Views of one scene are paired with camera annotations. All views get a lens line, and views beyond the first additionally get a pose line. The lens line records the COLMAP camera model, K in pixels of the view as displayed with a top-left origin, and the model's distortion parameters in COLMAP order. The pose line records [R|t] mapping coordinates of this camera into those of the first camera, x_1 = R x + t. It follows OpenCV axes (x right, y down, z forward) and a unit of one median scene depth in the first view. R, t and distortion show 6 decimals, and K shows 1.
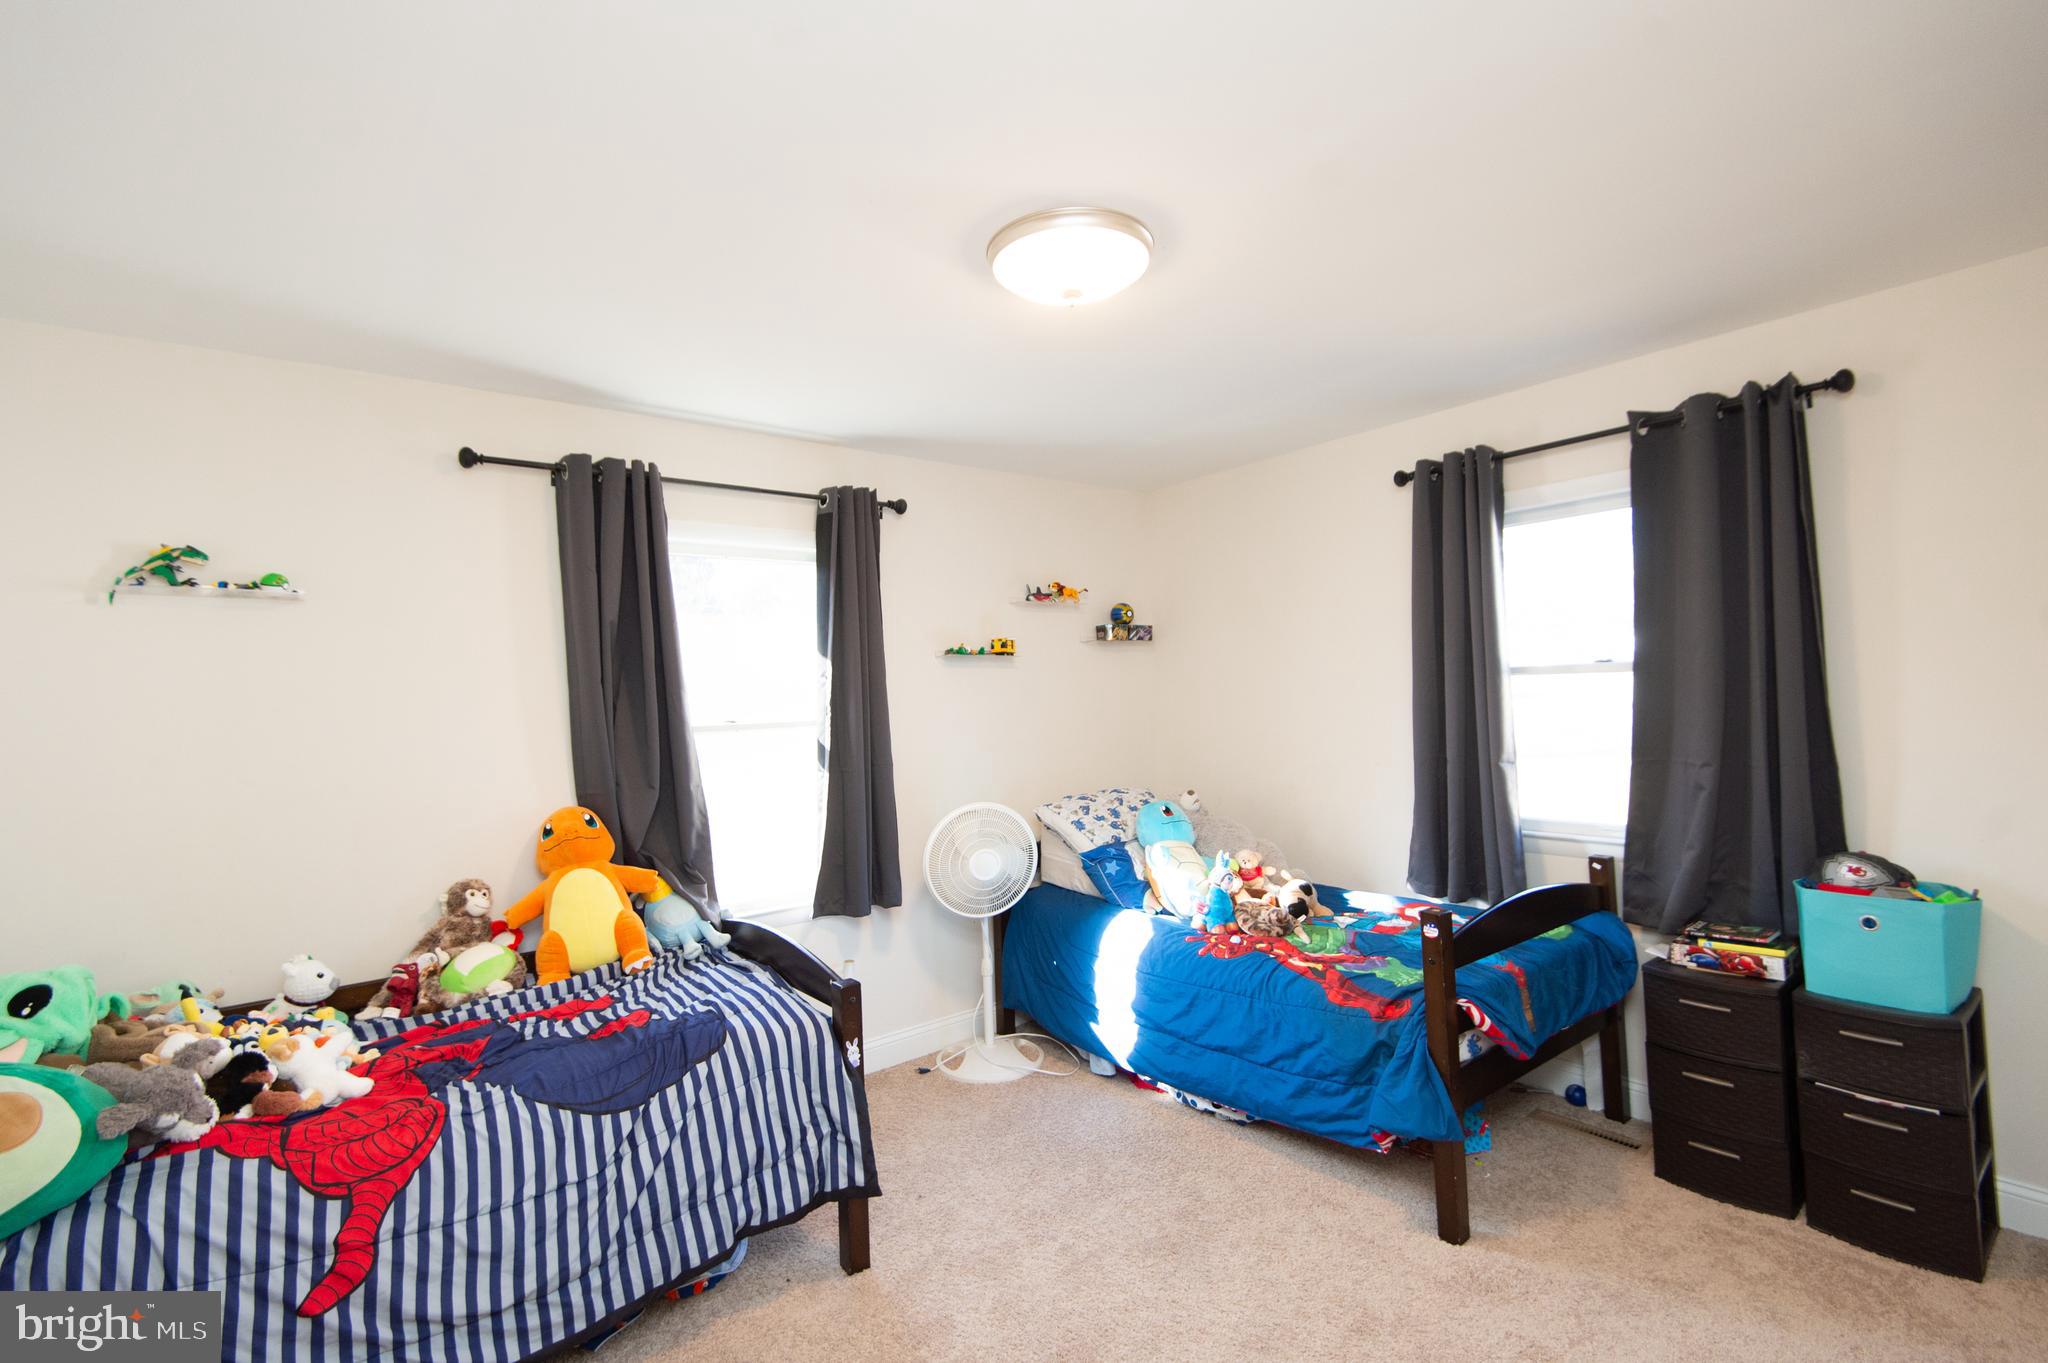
lens RADIAL K [[905.8, 0, 1023.7], [0, 905.8, 672.6], [0, 0, 1]] dist [0.018007, -0.019172]
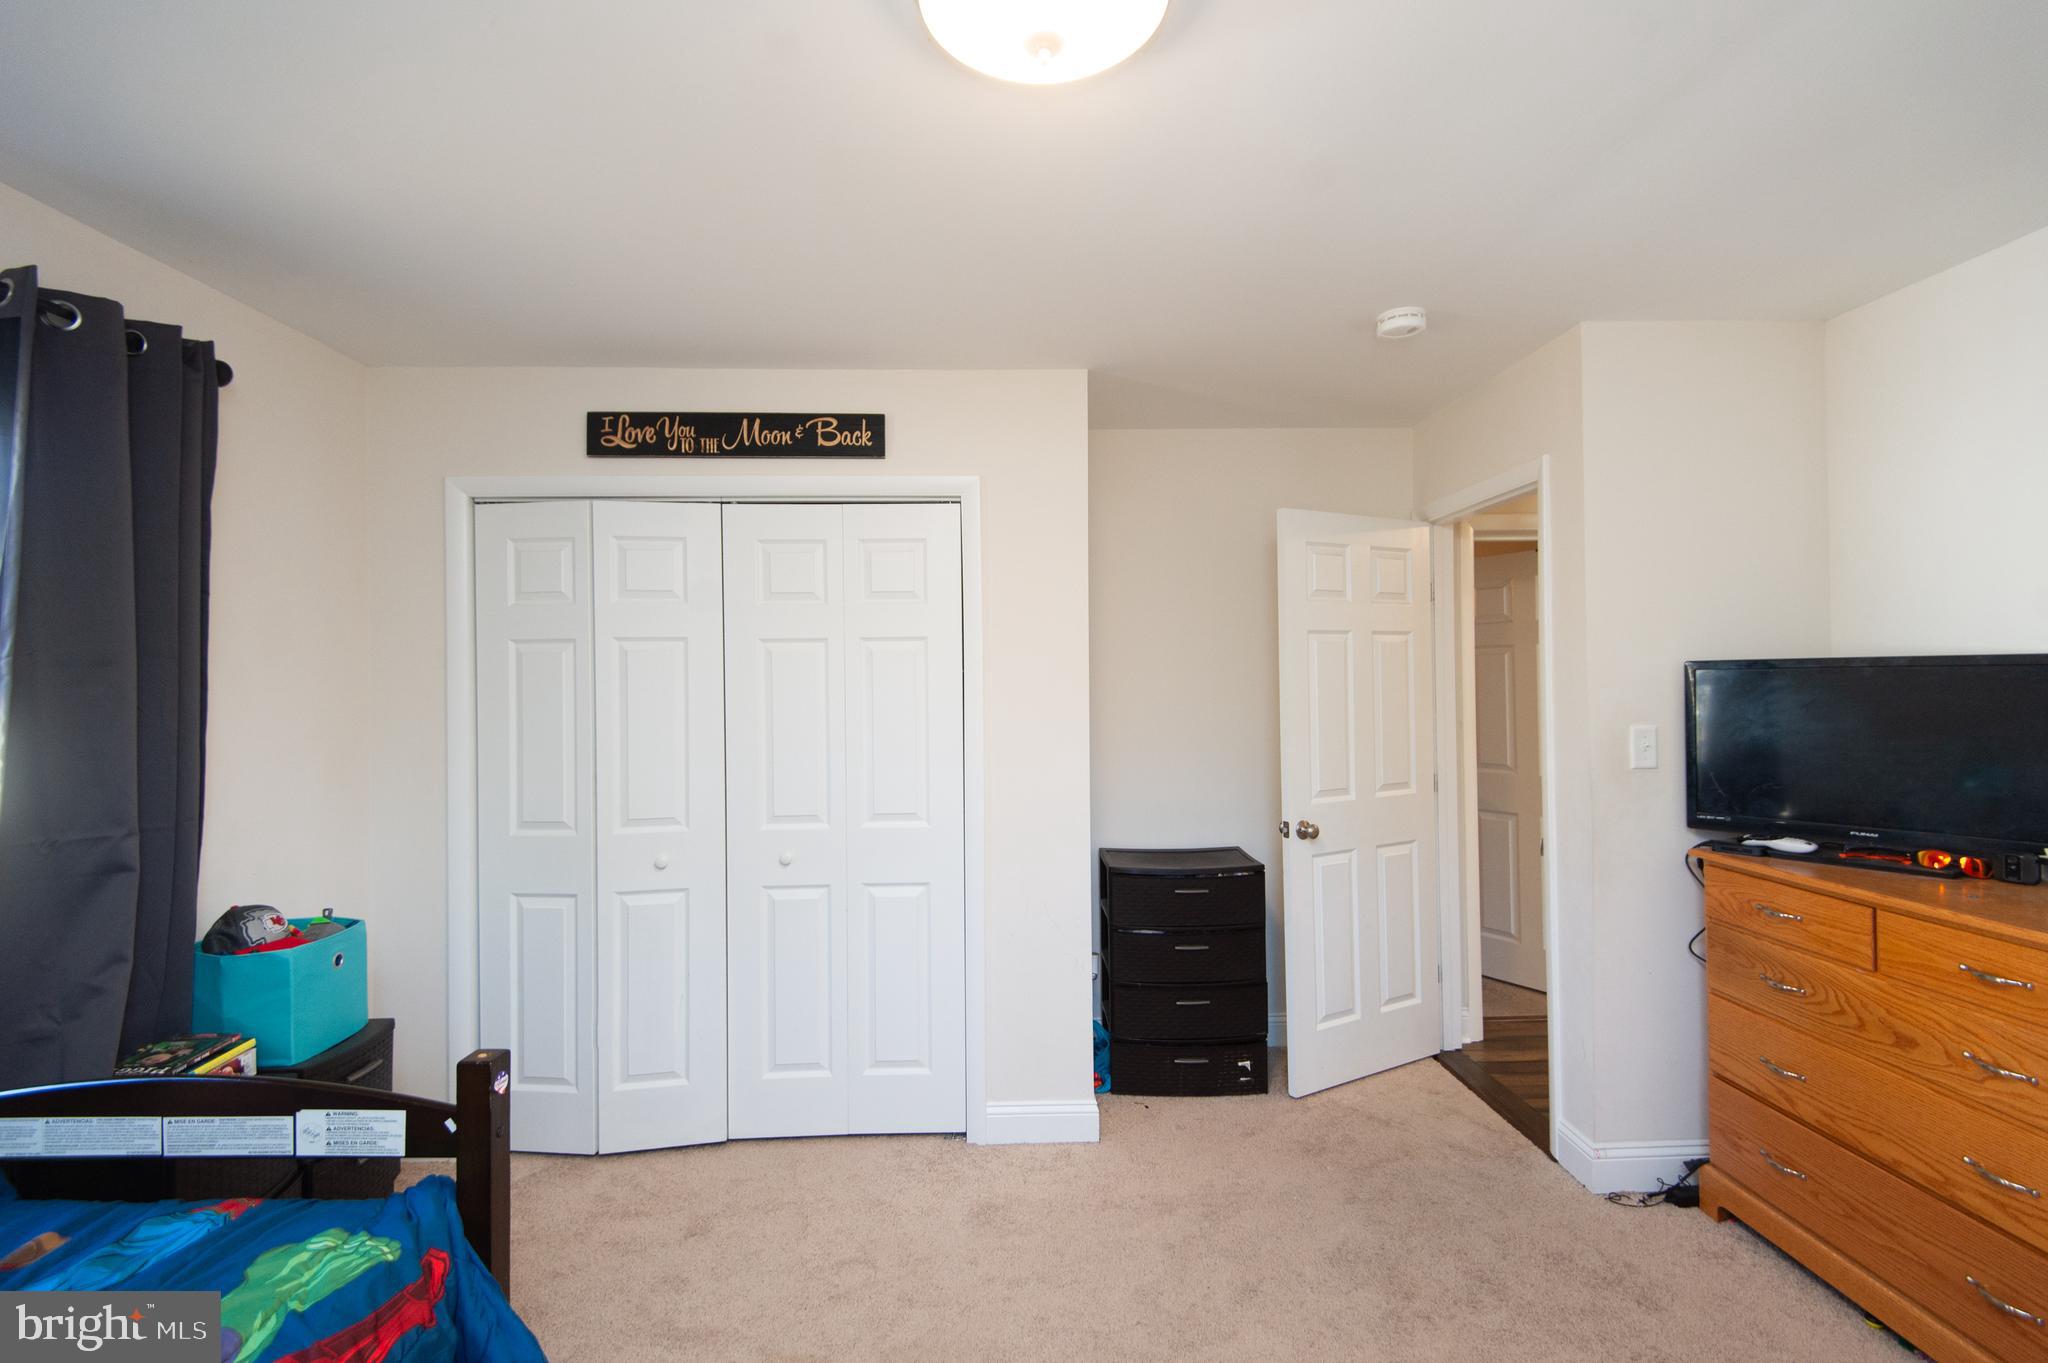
lens RADIAL K [[905.8, 0, 1023.7], [0, 905.8, 672.6], [0, 0, 1]] dist [0.018007, -0.019172]
pose [[-0.806850, 0.053209, 0.588355, -0.198213], [0.027850, 0.998254, -0.052086, 0.032166], [-0.590100, -0.025639, -0.806923, 1.082874]]
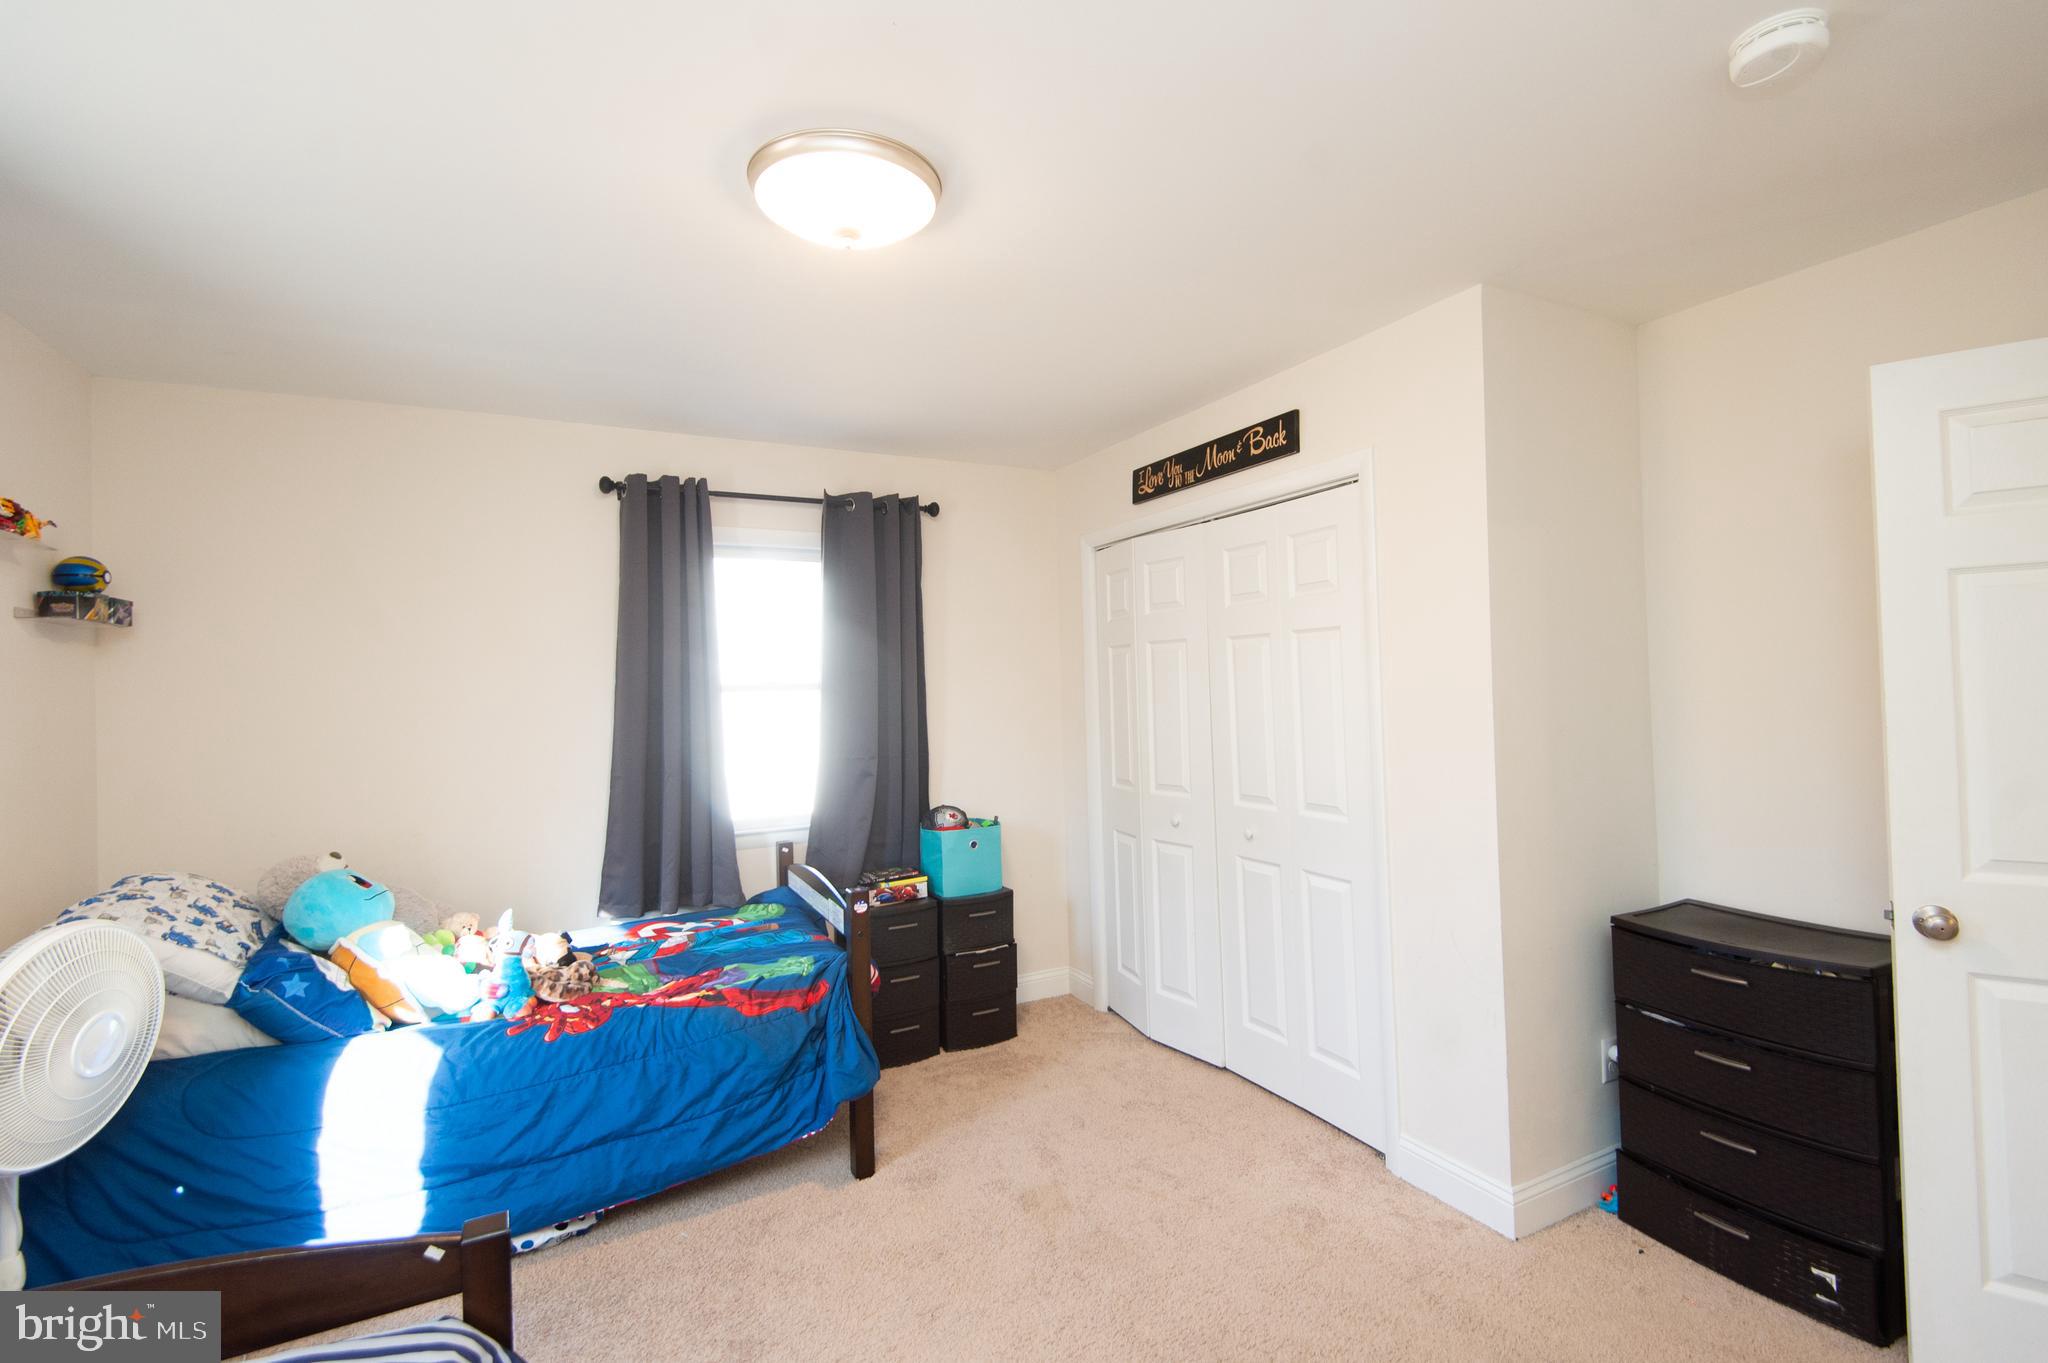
lens RADIAL K [[913.5, 0, 1024.5], [0, 913.5, 676.4], [0, 0, 1]] dist [0.021242, -0.019341]
pose [[0.178883, 0.043745, 0.982897, -0.549889], [-0.002963, 0.999030, -0.043924, 0.035443], [-0.983866, 0.004945, 0.178839, 0.487110]]
